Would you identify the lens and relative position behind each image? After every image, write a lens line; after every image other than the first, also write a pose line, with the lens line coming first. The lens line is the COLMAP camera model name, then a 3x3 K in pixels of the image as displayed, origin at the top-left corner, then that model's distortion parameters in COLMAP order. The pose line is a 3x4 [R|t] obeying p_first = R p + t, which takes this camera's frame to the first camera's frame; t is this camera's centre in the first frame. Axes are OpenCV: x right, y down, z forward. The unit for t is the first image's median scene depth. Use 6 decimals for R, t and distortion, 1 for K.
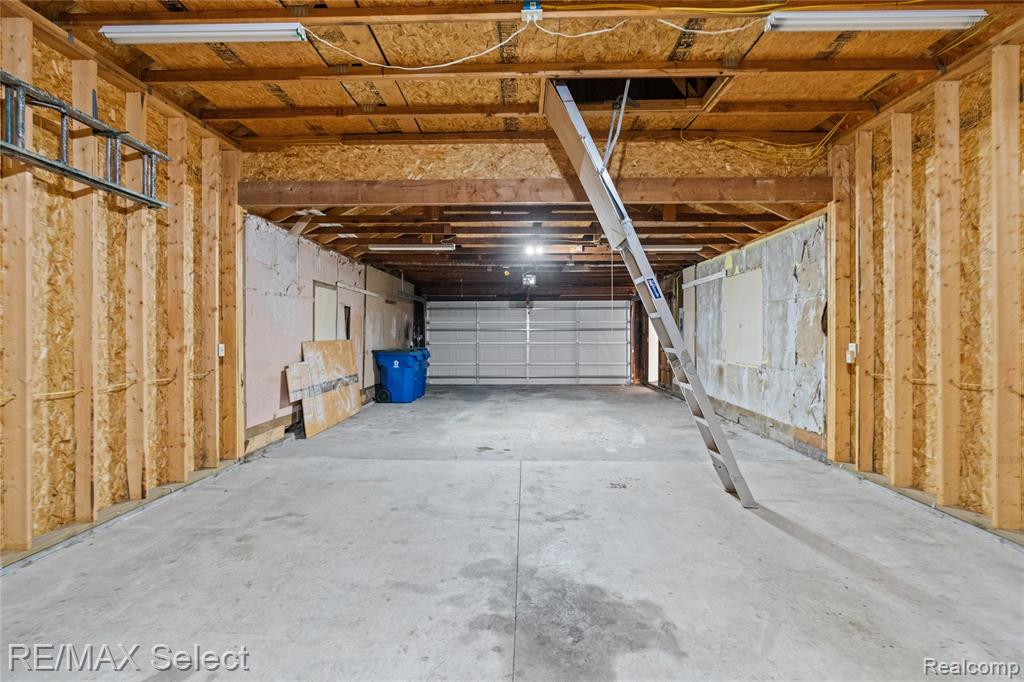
lens RADIAL K [[474.3, 0, 517.7], [0, 474.3, 330.3], [0, 0, 1]] dist [-0.010460, 0.000477]
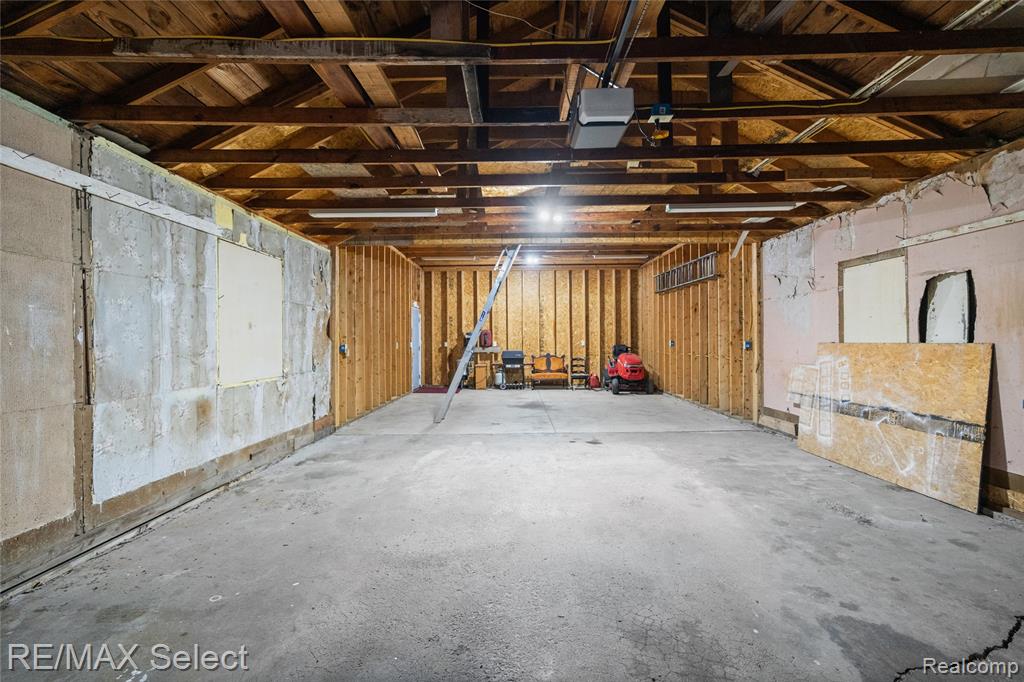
lens RADIAL K [[474.3, 0, 517.7], [0, 474.3, 330.3], [0, 0, 1]] dist [-0.010460, 0.000477]
pose [[-0.999774, 0.007668, -0.019811, 0.114659], [0.008197, 0.999608, -0.026764, 0.020900], [0.019598, -0.026920, -0.999445, 1.939088]]
